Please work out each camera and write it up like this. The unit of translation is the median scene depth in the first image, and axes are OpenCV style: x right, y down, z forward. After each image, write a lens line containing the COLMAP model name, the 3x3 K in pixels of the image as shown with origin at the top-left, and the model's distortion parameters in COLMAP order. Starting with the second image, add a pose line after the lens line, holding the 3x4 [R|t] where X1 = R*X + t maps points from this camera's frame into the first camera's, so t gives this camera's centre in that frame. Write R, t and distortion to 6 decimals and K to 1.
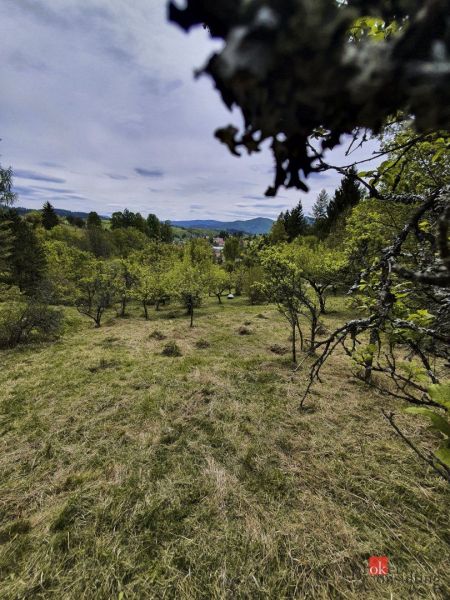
lens RADIAL K [[241.8, 0, 221.2], [0, 241.8, 301.8], [0, 0, 1]] dist [-0.004656, -0.000069]
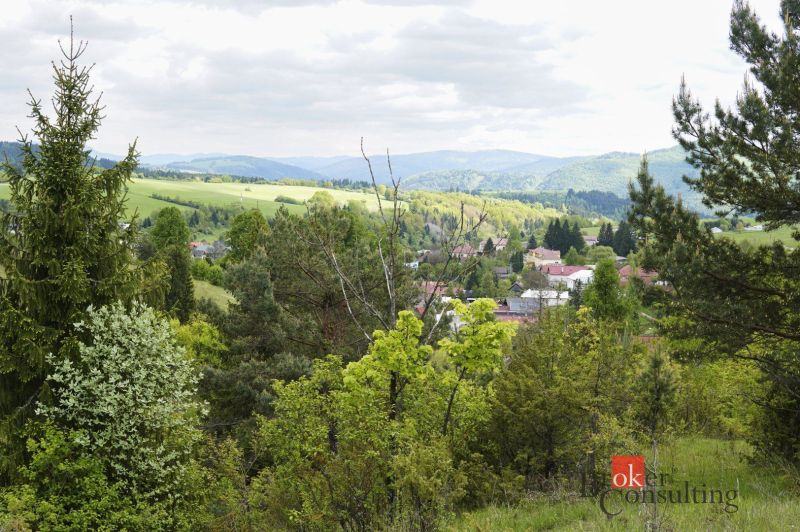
lens RADIAL K [[1073.6, 0, 399.6], [0, 1073.6, 265.8], [0, 0, 1]] dist [-0.215343, 0.000000]
pose [[0.990989, -0.011634, -0.133438, -0.054183], [-0.017575, 0.976315, -0.215640, 0.023718], [0.132787, 0.216042, 0.967312, -0.665601]]
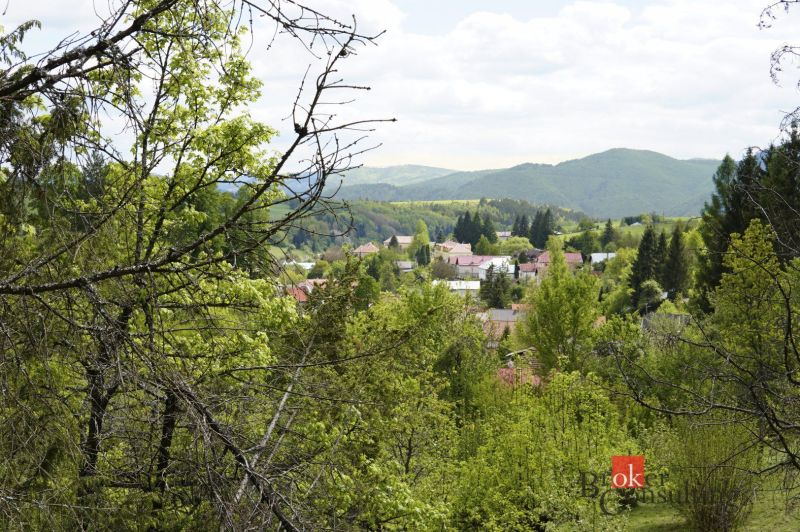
lens RADIAL K [[1073.6, 0, 391.6], [0, 1073.6, 267.5], [0, 0, 1]] dist [-0.215343, 0.000000]
pose [[0.997498, -0.035053, -0.061397, -0.031465], [0.020003, 0.972878, -0.230451, -0.006361], [0.067810, 0.228647, 0.971145, -0.059134]]
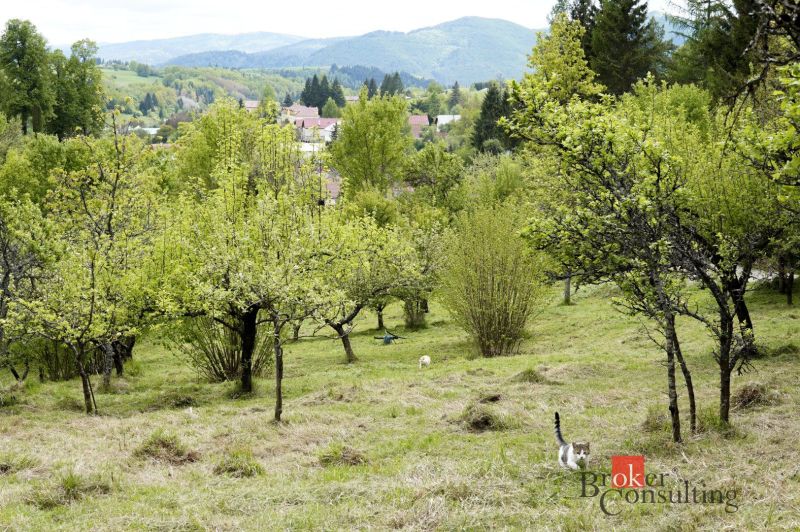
lens RADIAL K [[1073.6, 0, 404.9], [0, 1073.6, 262.5], [0, 0, 1]] dist [-0.215343, 0.000000]
pose [[0.995579, -0.042941, 0.083538, -0.007754], [0.051951, 0.992699, -0.108855, 0.006482], [-0.078254, 0.112713, 0.990541, -0.018469]]
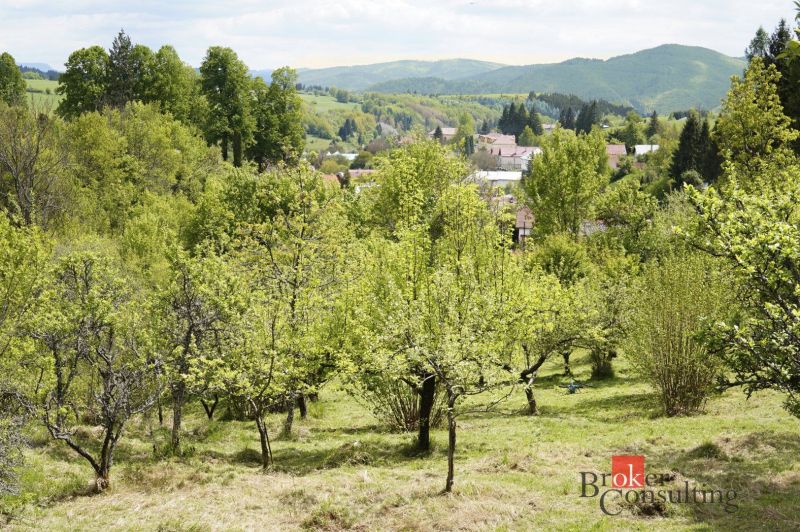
lens RADIAL K [[1073.6, 0, 402.2], [0, 1073.6, 261.6], [0, 0, 1]] dist [-0.215343, 0.000000]
pose [[0.994889, -0.018947, -0.099180, -0.005699], [0.004934, 0.990187, -0.139665, 0.001572], [0.100853, 0.138461, 0.985219, -0.018396]]
